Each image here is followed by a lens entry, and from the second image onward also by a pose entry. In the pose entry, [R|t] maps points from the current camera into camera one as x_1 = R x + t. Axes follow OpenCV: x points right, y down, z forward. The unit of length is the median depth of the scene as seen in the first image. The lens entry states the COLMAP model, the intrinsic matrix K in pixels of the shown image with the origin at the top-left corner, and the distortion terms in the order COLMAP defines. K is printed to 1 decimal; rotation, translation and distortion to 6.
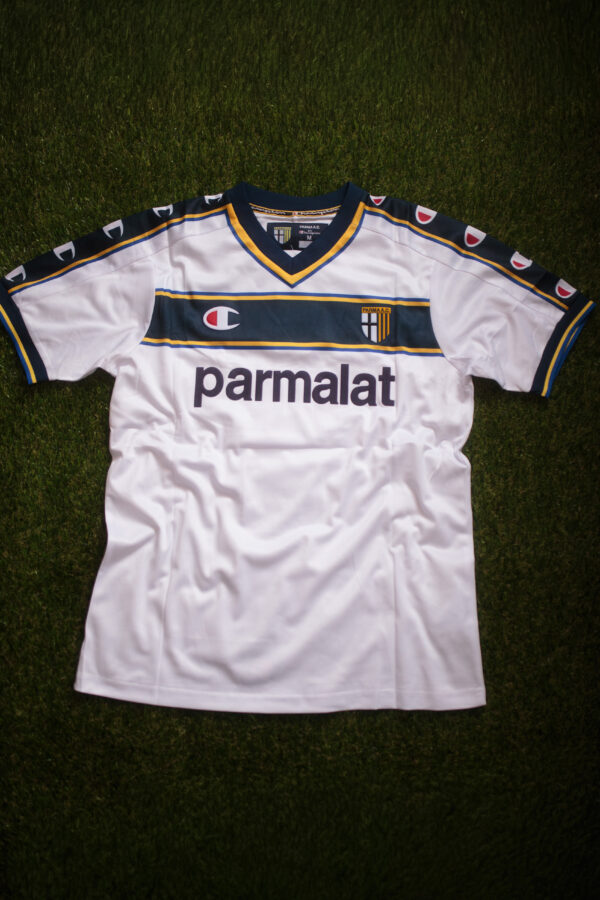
lens RADIAL K [[889.4, 0, 296.4], [0, 889.4, 429.5], [0, 0, 1]] dist [-0.019755, 0.028732]
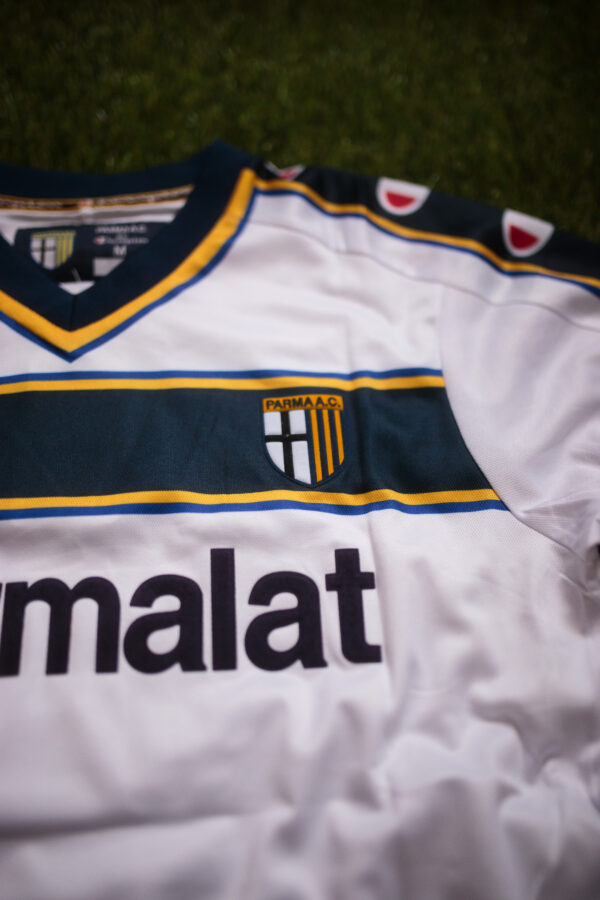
lens RADIAL K [[893.1, 0, 299.9], [0, 893.1, 450.4], [0, 0, 1]] dist [-0.046322, 0.002918]
pose [[0.995775, -0.064010, 0.065841, 0.062993], [0.082281, 0.940290, -0.330280, 0.005220], [-0.040768, 0.334302, 0.941584, 0.659969]]
